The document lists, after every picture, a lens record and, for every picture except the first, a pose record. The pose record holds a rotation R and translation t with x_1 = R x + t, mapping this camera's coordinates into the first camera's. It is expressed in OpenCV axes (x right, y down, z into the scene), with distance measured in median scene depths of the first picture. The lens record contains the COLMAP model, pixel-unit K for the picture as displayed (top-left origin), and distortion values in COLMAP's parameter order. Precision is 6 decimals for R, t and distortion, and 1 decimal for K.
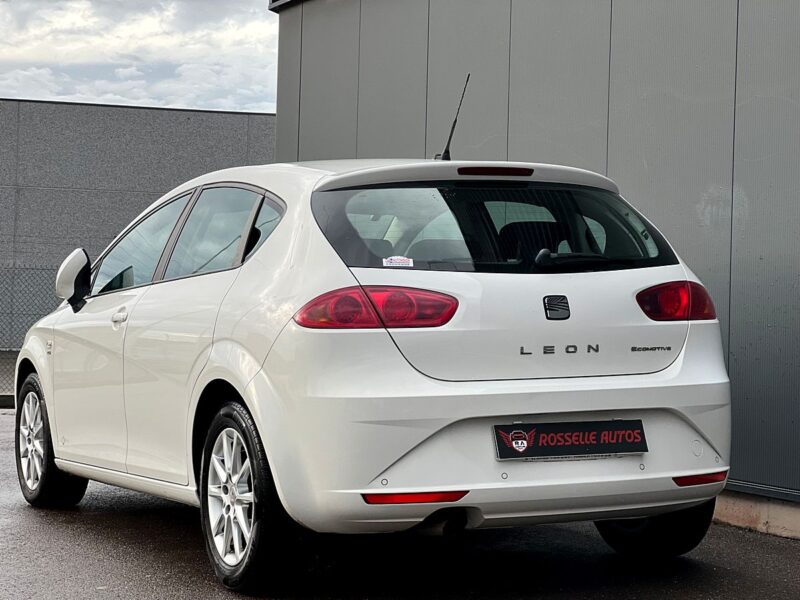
lens RADIAL K [[1769.3, 0, 400.0], [0, 1769.3, 300.0], [0, 0, 1]] dist [-0.039840, 6.501576]
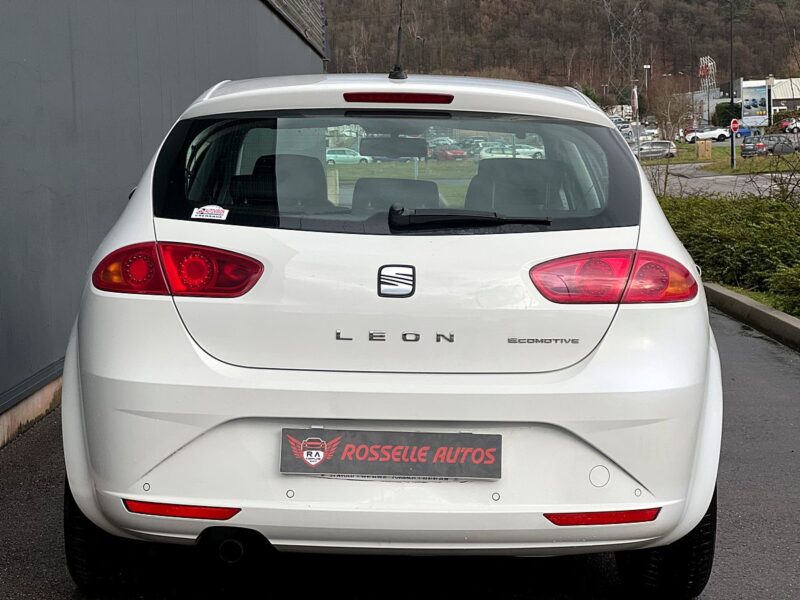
lens RADIAL K [[1769.3, 0, 400.0], [0, 1769.3, 300.0], [0, 0, 1]] dist [-0.039840, 6.501576]
pose [[0.908108, 0.066333, -0.413449, 0.412057], [-0.035541, 0.996020, 0.081738, -0.051001], [0.417225, -0.059533, 0.906851, 0.305462]]
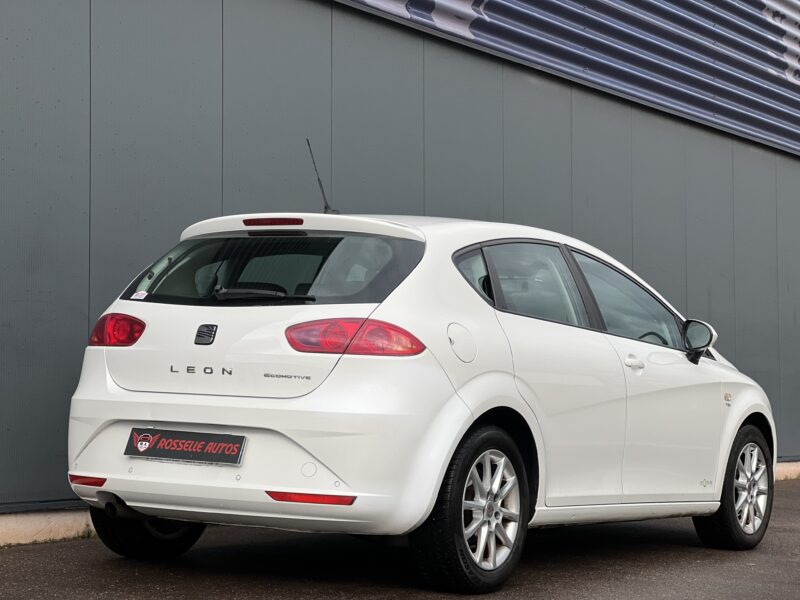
lens RADIAL K [[1769.3, 0, 400.0], [0, 1769.3, 300.0], [0, 0, 1]] dist [-0.039840, 6.501576]
pose [[0.544282, 0.001952, -0.838900, 1.150871], [-0.055424, 0.997896, -0.033637, 0.013800], [0.837070, 0.064803, 0.543245, 0.474110]]
